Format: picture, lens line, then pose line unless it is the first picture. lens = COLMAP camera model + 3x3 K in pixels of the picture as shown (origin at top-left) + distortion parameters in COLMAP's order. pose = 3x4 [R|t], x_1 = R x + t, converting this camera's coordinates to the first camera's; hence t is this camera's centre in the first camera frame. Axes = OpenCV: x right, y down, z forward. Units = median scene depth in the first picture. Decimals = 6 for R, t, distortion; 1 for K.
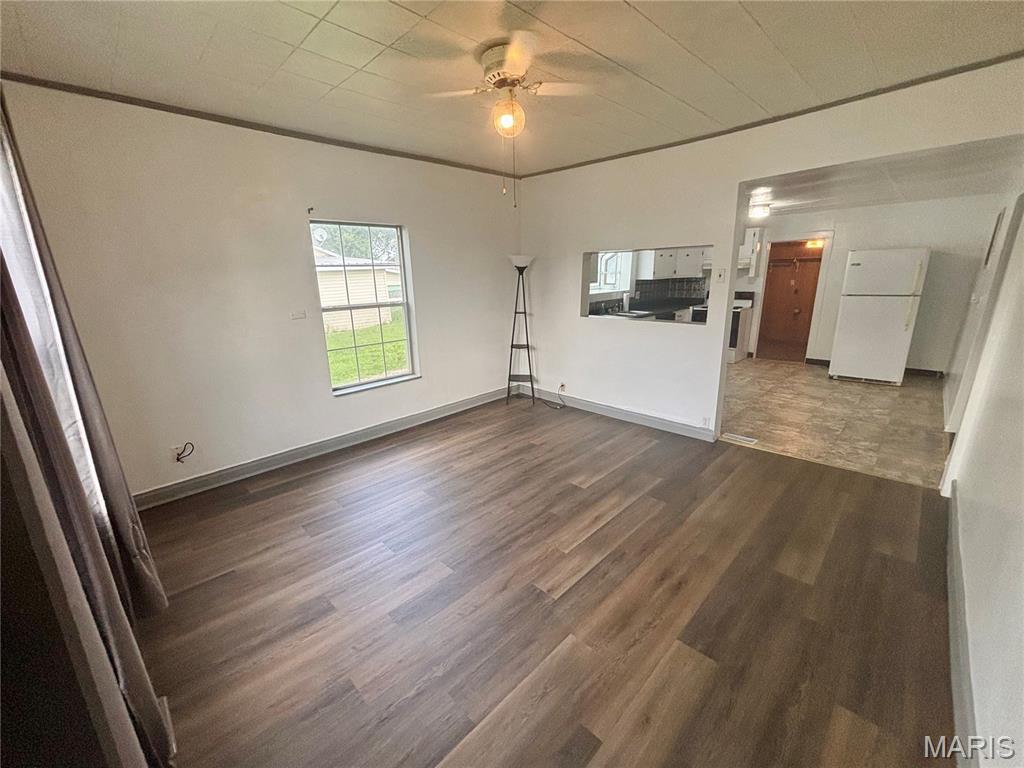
lens RADIAL K [[411.5, 0, 508.3], [0, 411.5, 387.9], [0, 0, 1]] dist [0.001974, 0.000335]
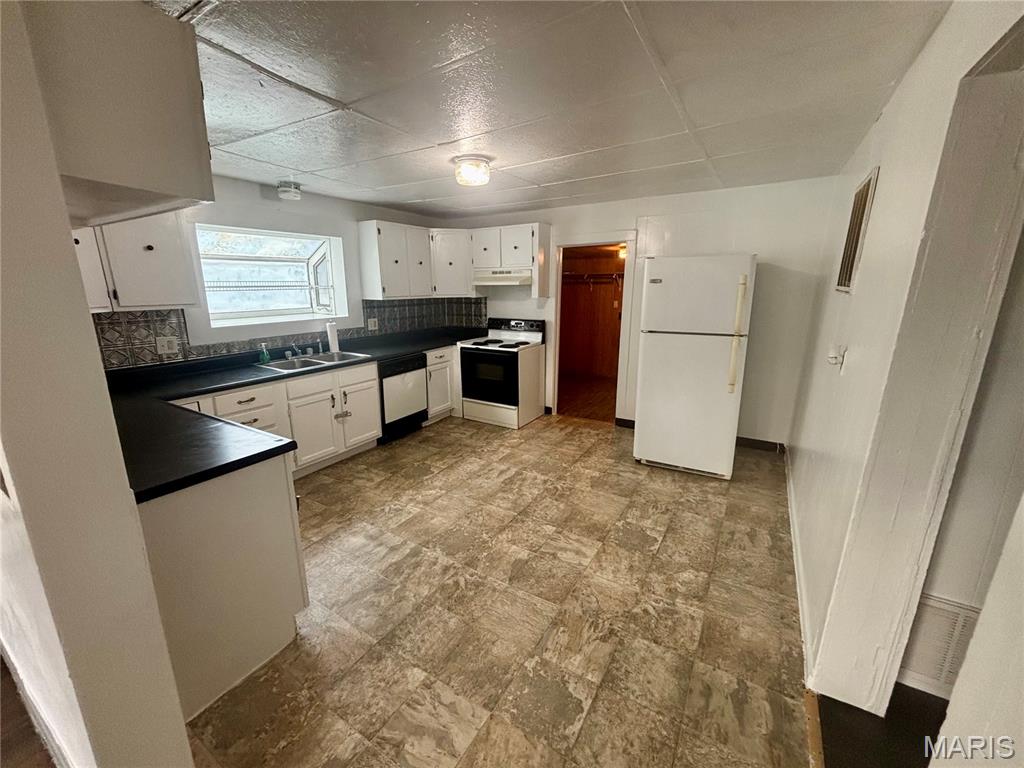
lens RADIAL K [[411.5, 0, 508.0], [0, 411.5, 381.0], [0, 0, 1]] dist [0.001974, 0.000335]
pose [[0.972641, -0.032509, 0.230025, 0.499091], [0.043976, 0.998023, -0.044899, -0.138827], [-0.228111, 0.053787, 0.972148, 0.477979]]
